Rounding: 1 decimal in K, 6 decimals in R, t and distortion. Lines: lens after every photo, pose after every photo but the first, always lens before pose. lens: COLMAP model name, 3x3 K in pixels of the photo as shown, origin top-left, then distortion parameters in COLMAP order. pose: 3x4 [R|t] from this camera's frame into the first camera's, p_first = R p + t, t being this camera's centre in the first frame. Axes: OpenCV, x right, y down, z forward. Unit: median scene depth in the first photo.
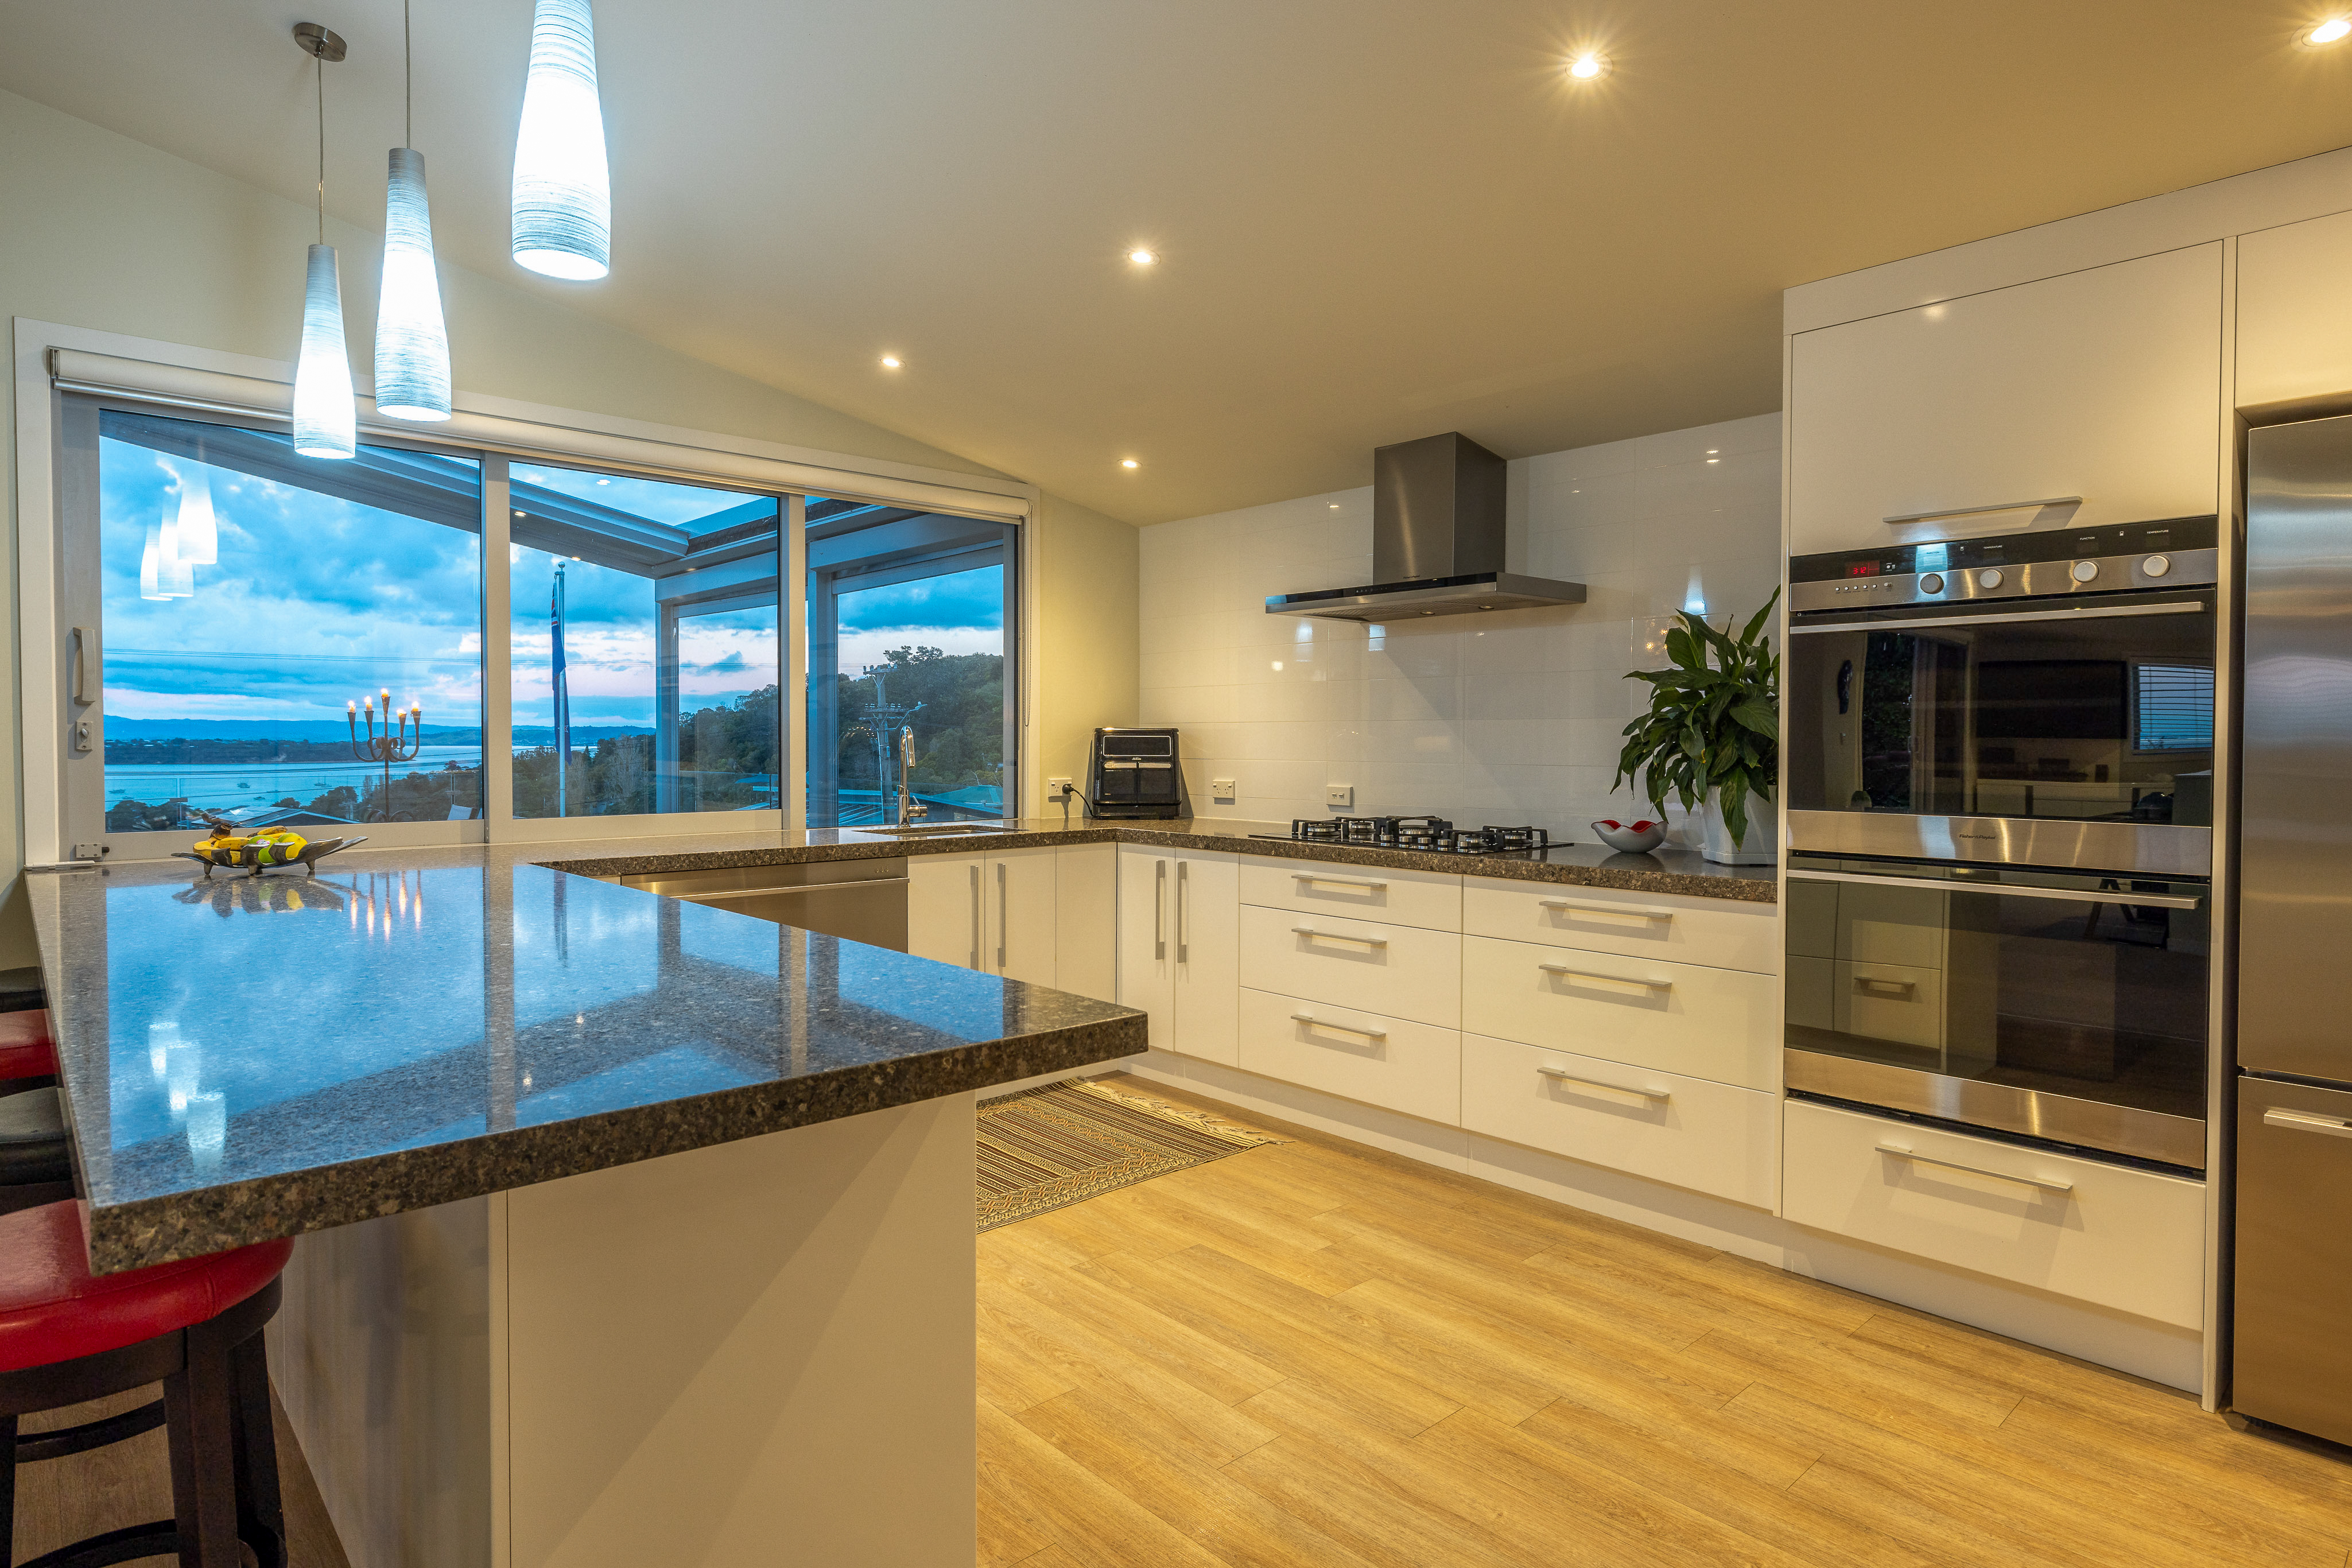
lens RADIAL K [[1285.5, 0, 1178.9], [0, 1285.5, 777.2], [0, 0, 1]] dist [0.000827, 0.000089]
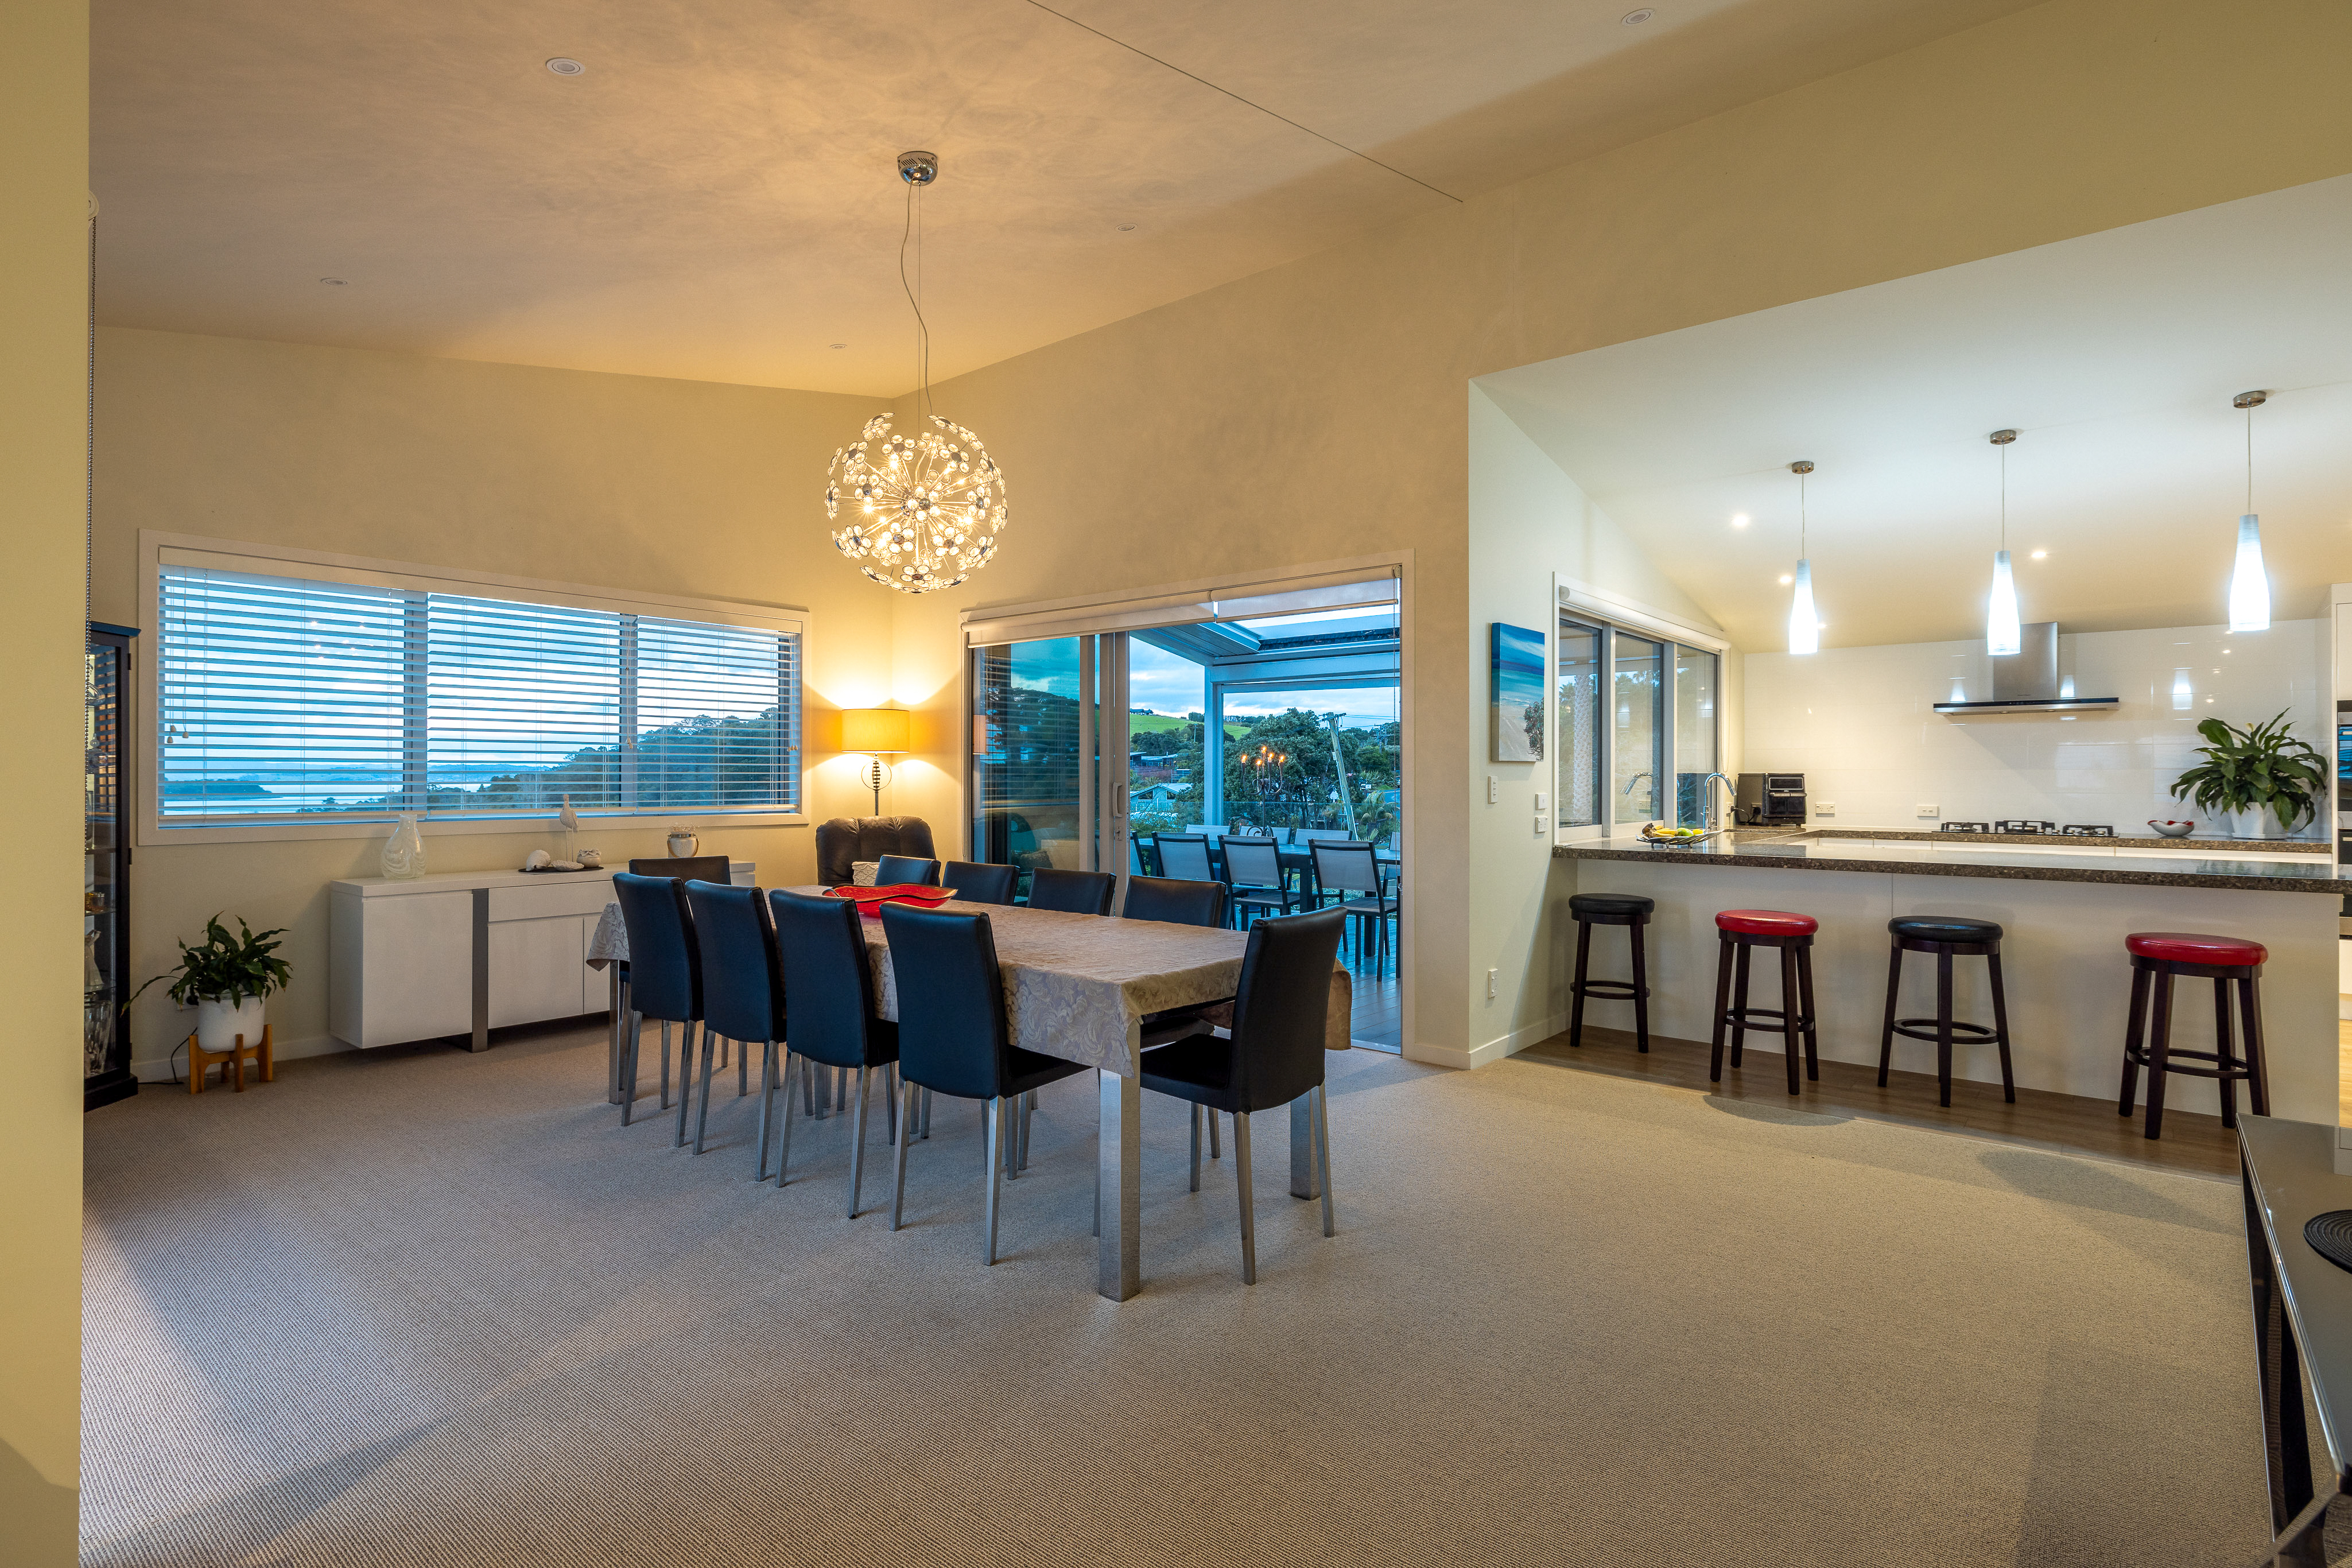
lens RADIAL K [[1135.8, 0, 1173.1], [0, 1135.8, 776.1], [0, 0, 1]] dist [0.001795, 0.000204]
pose [[0.992901, 0.000209, 0.118946, -1.228275], [0.002895, 0.999660, -0.025923, 0.005549], [-0.118911, 0.026083, 0.992562, -0.508744]]
